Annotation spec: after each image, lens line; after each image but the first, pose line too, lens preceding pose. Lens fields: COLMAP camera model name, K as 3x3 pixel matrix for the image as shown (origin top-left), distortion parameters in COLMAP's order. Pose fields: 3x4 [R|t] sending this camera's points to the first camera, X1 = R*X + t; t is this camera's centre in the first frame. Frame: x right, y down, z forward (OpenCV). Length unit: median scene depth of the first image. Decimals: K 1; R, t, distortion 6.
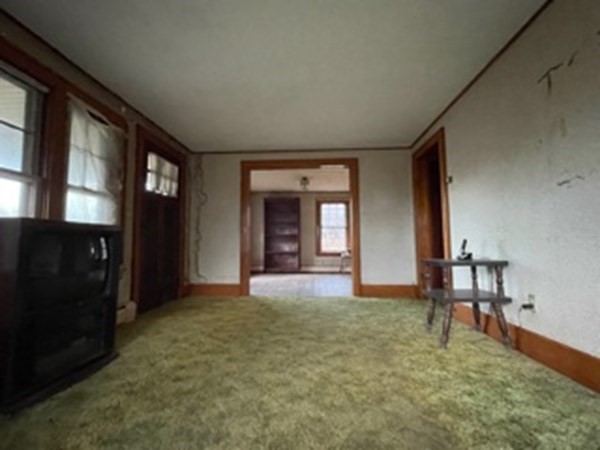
lens RADIAL K [[277.9, 0, 299.8], [0, 277.9, 224.1], [0, 0, 1]] dist [-0.000293, -0.000001]
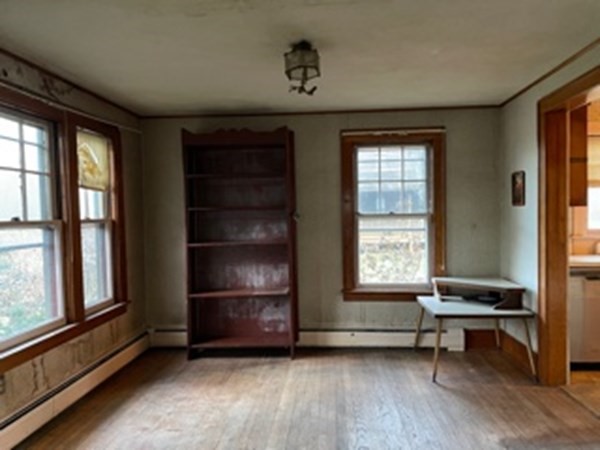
lens RADIAL K [[455.0, 0, 301.6], [0, 455.0, 226.0], [0, 0, 1]] dist [0.070656, -0.007327]
pose [[0.999838, -0.017894, -0.001997, 0.009722], [0.018005, 0.994088, 0.107078, -0.039404], [0.000070, -0.107097, 0.994249, 0.447989]]
